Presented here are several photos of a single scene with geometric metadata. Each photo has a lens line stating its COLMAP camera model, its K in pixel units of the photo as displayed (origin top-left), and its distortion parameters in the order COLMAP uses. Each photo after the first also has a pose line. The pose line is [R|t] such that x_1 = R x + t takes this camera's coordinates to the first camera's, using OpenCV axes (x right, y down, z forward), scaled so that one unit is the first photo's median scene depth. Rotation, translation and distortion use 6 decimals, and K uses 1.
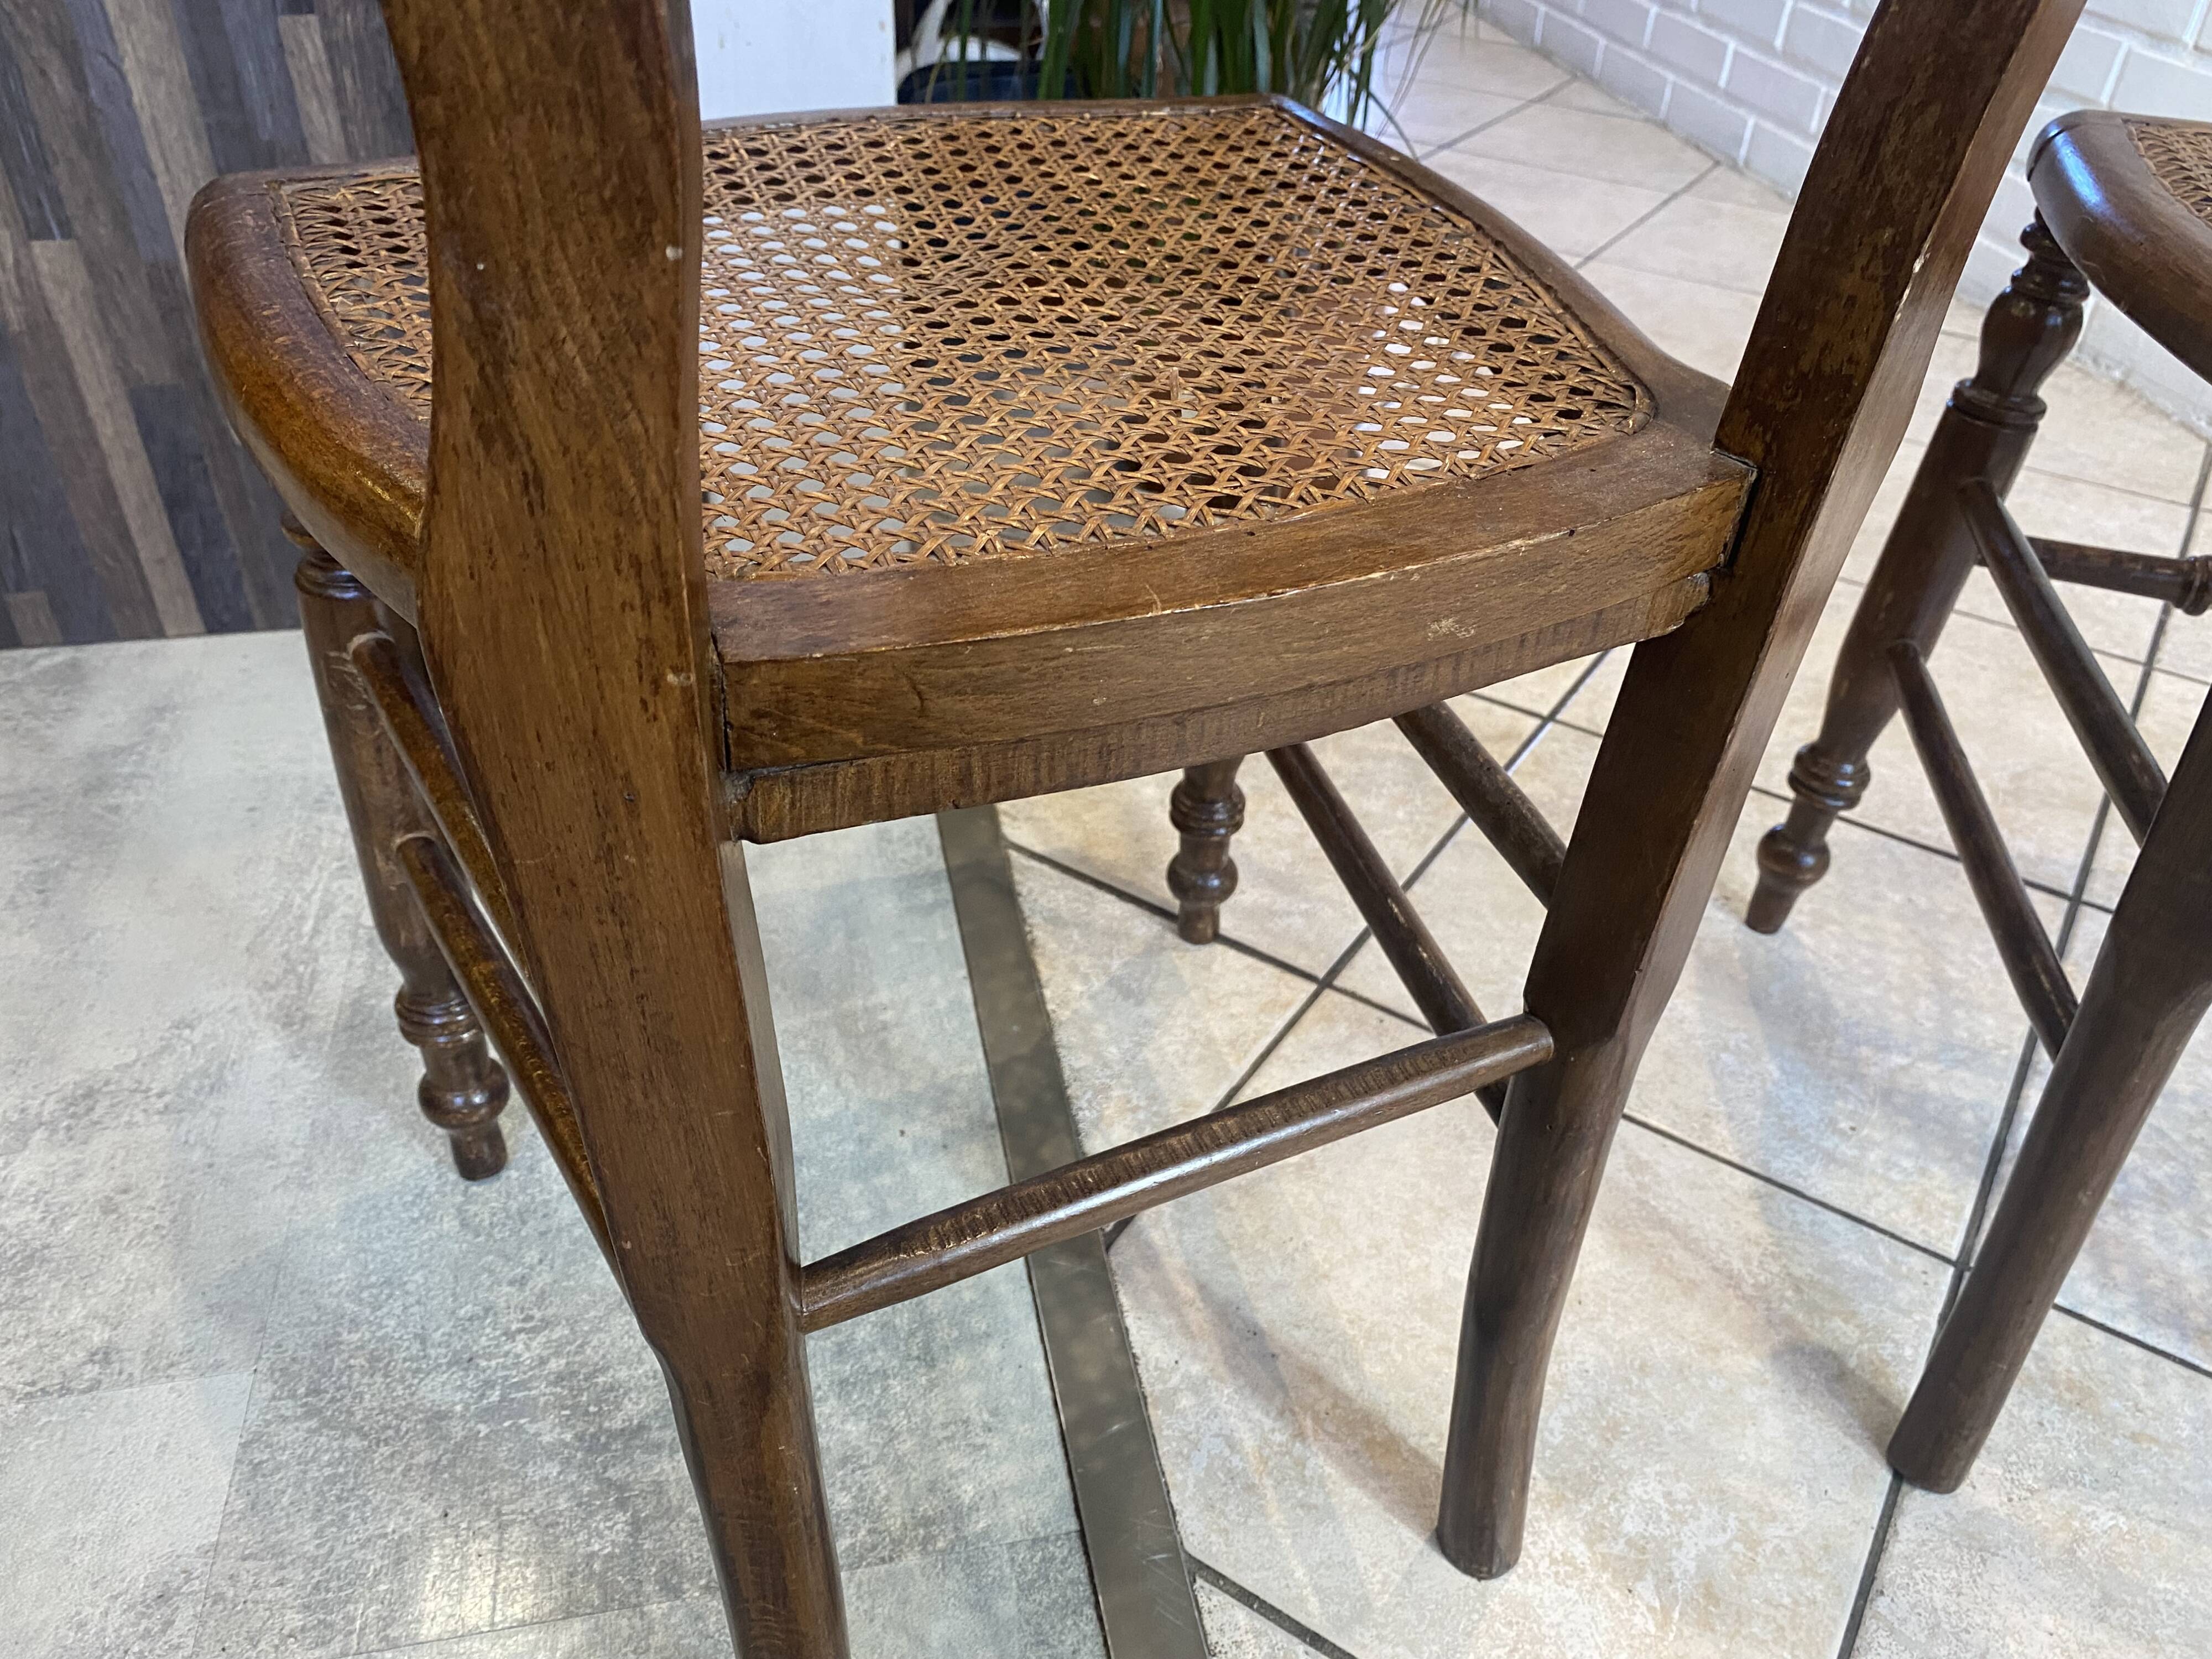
lens RADIAL K [[1694.2, 0, 1098.7], [0, 1694.2, 836.6], [0, 0, 1]] dist [0.027695, -0.028433]
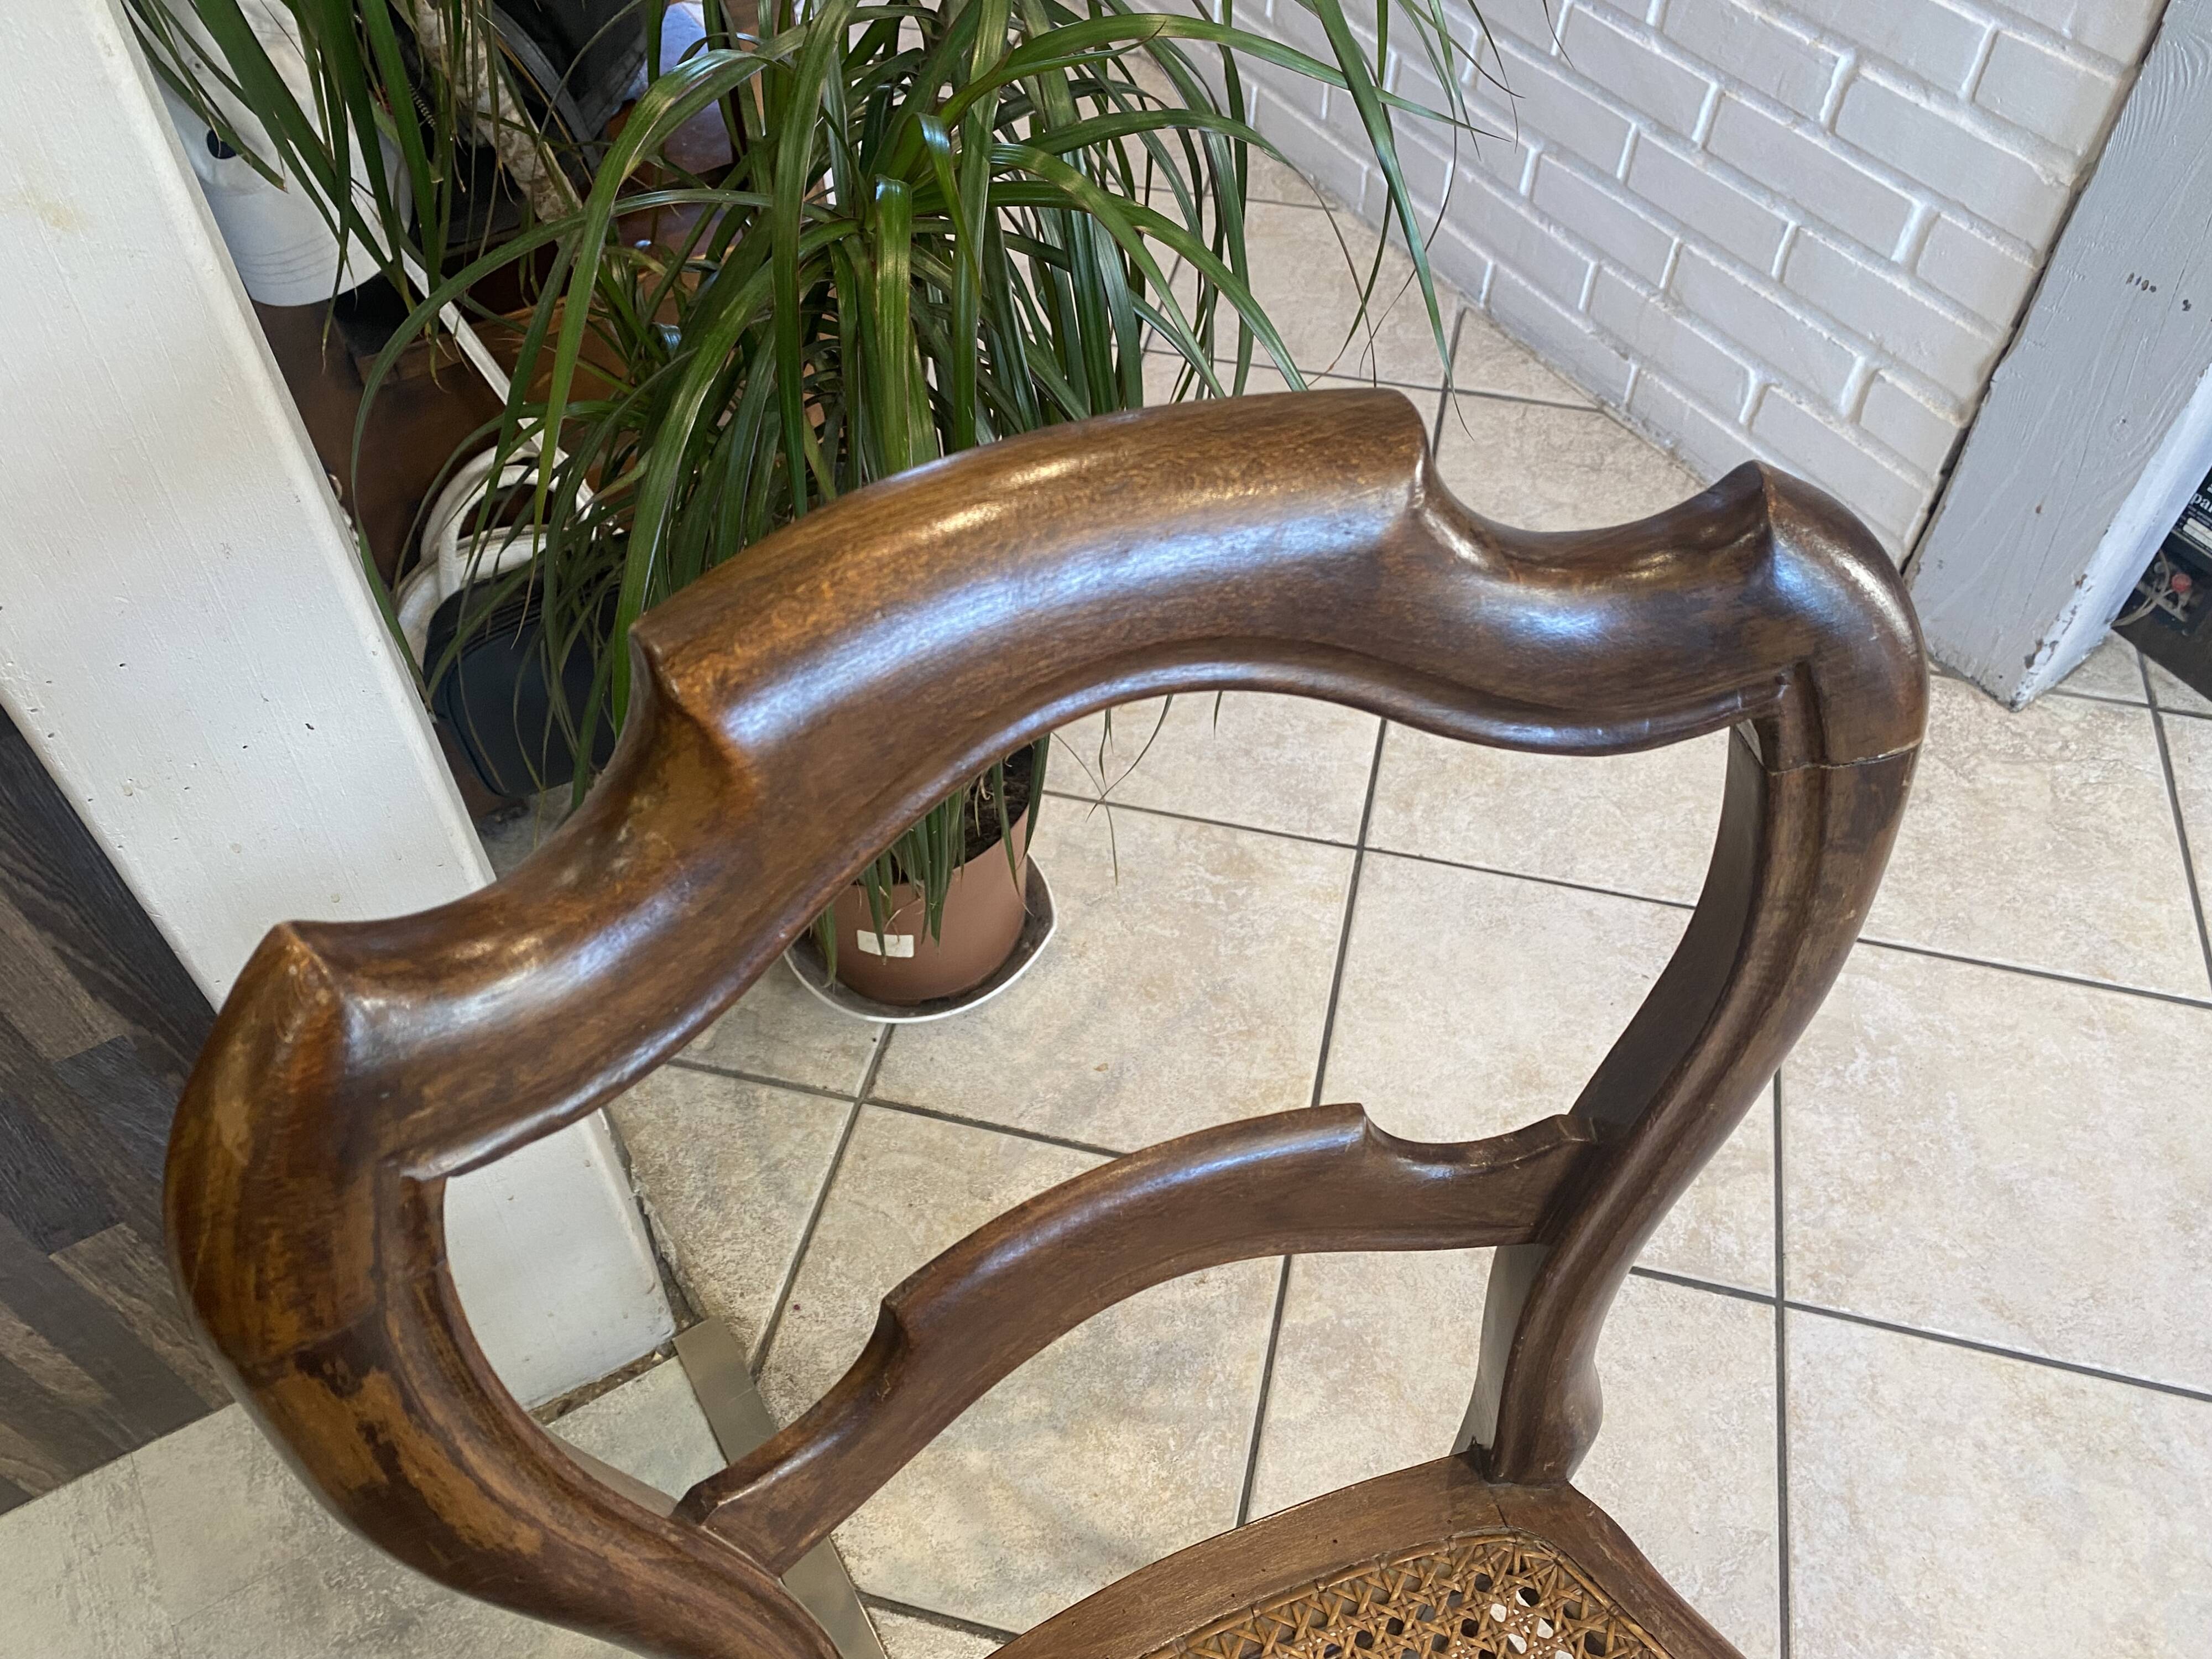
lens RADIAL K [[1694.2, 0, 1091.2], [0, 1694.2, 830.5], [0, 0, 1]] dist [0.027695, -0.028433]
pose [[0.941981, -0.278684, 0.187102, 0.013852], [0.225394, 0.938195, 0.262657, -0.787634], [-0.248736, -0.205246, 0.946575, 0.113569]]
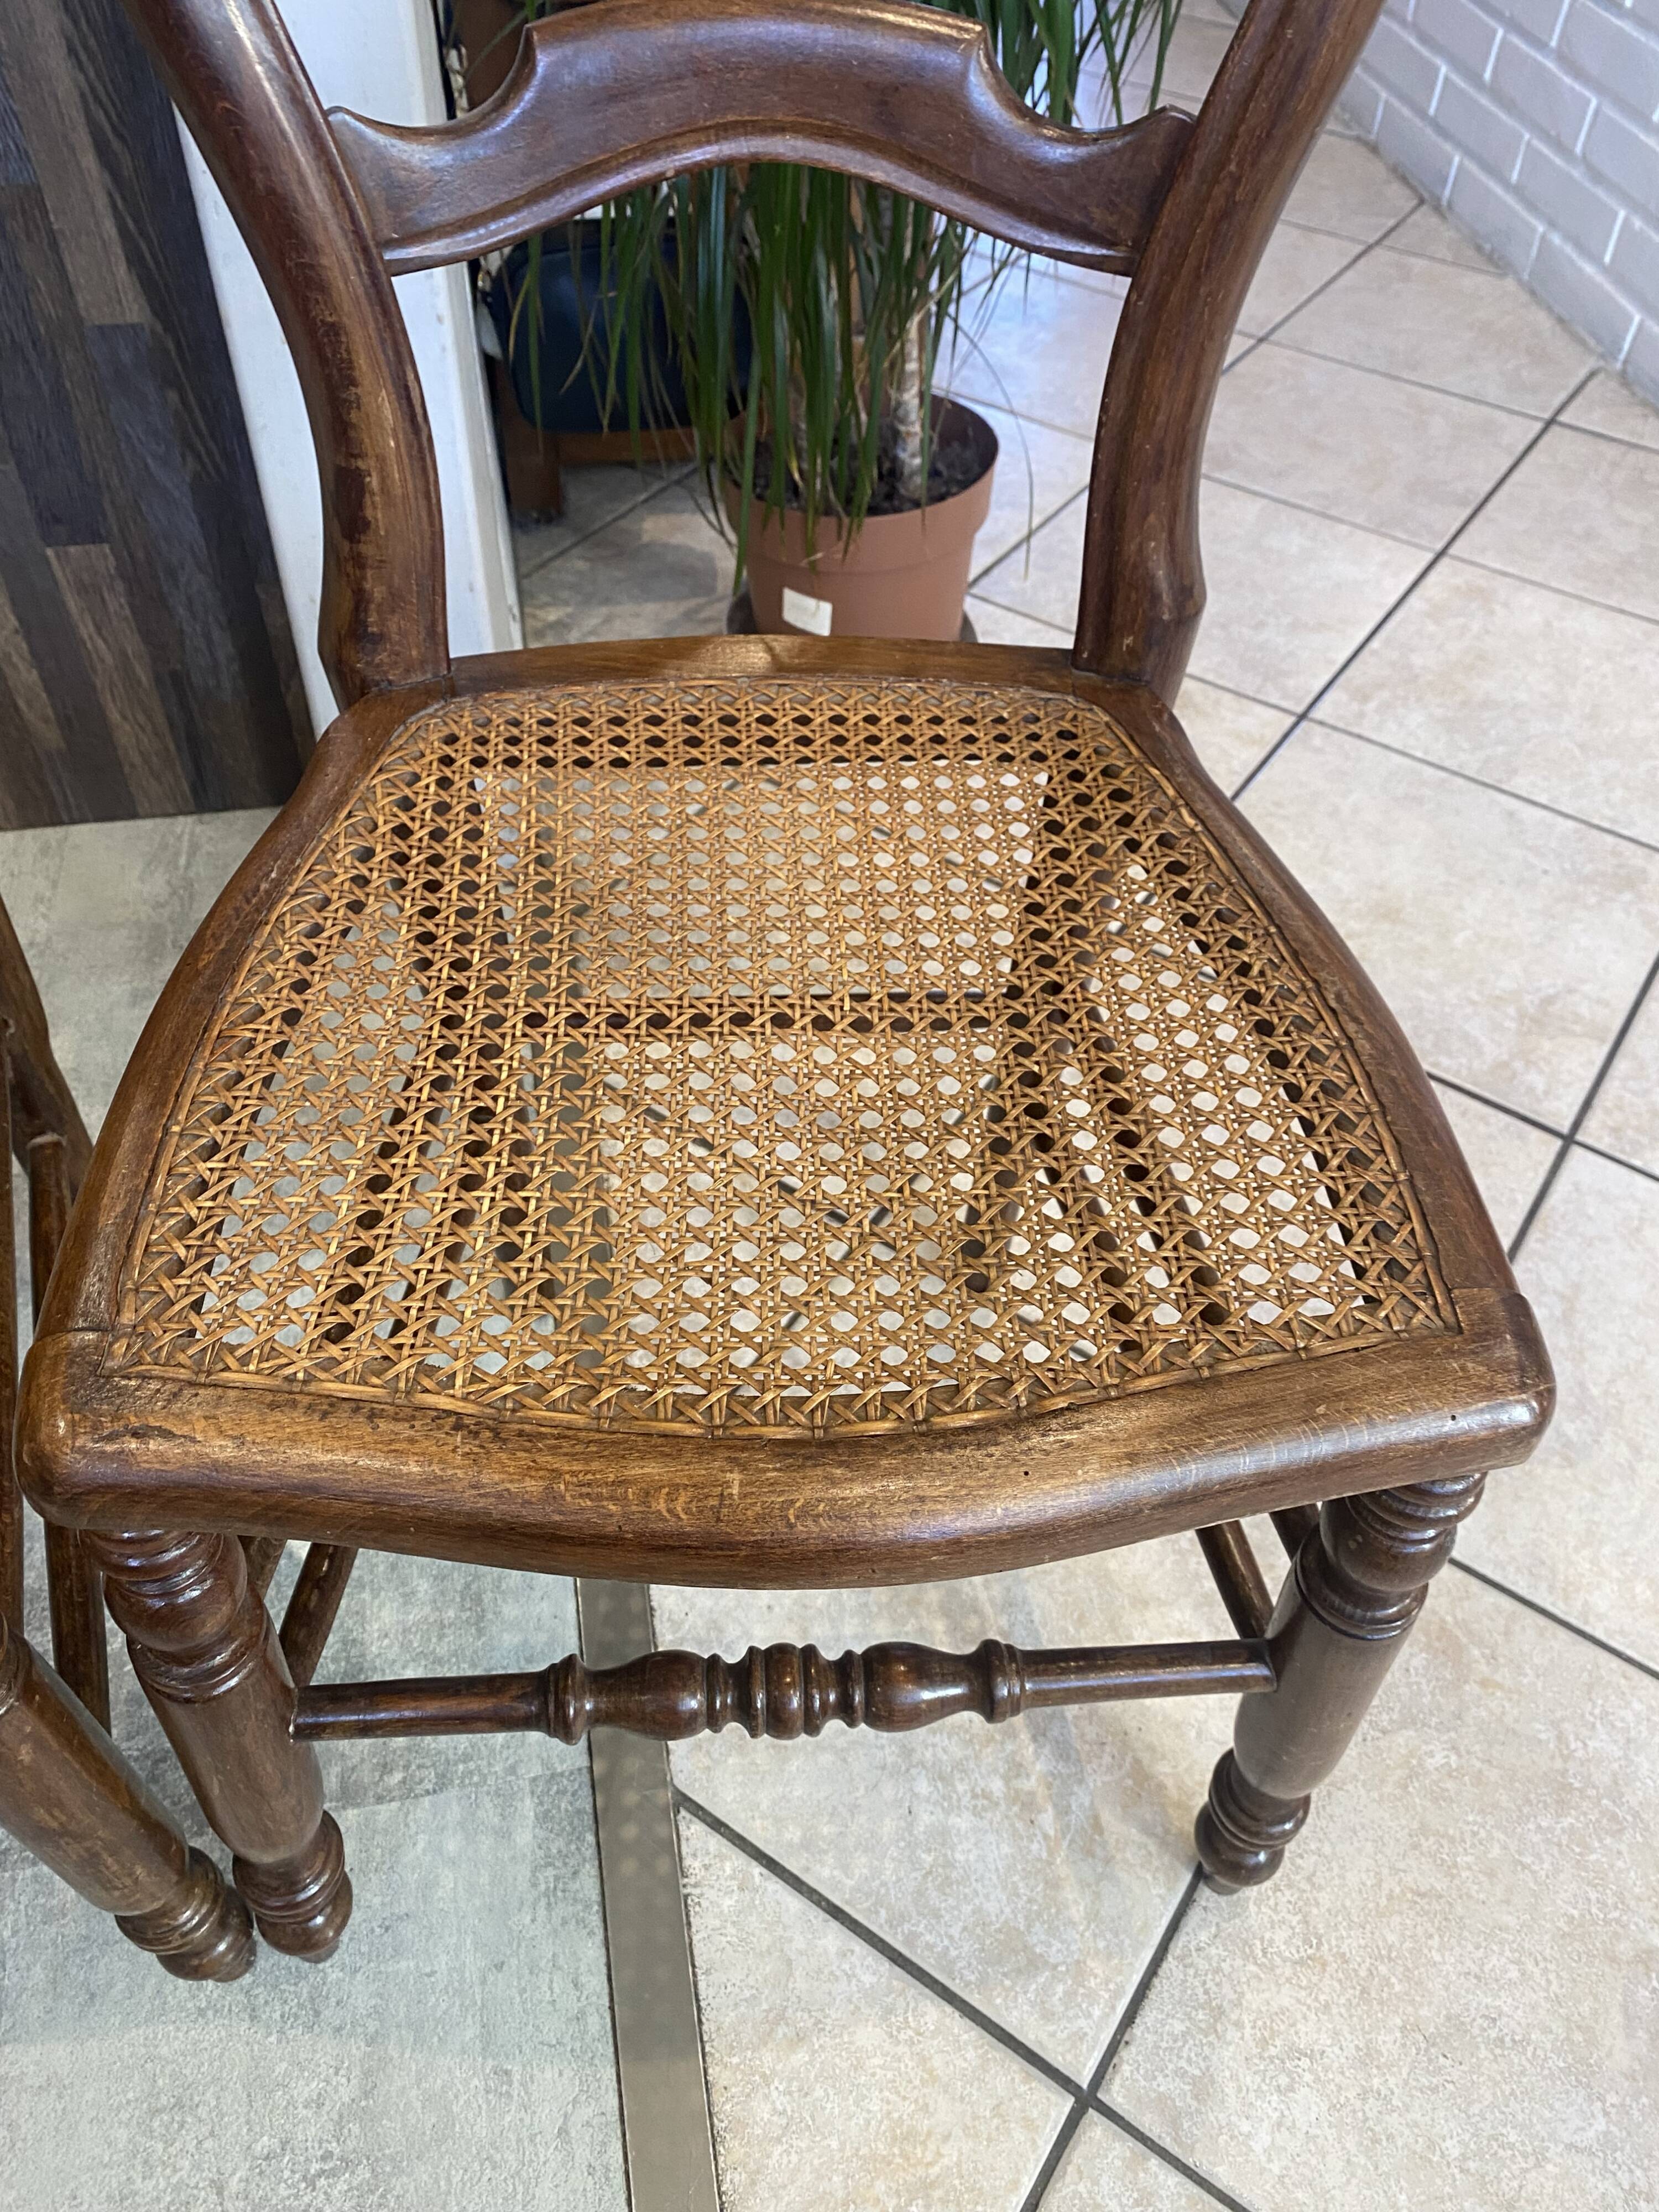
lens RADIAL K [[1694.2, 0, 833.6], [0, 1694.2, 1070.4], [0, 0, 1]] dist [0.027695, -0.028433]
pose [[0.999856, 0.006155, -0.015810, 0.139870], [-0.003169, 0.983230, 0.182343, -0.241453], [0.016668, -0.182267, 0.983108, -0.088705]]
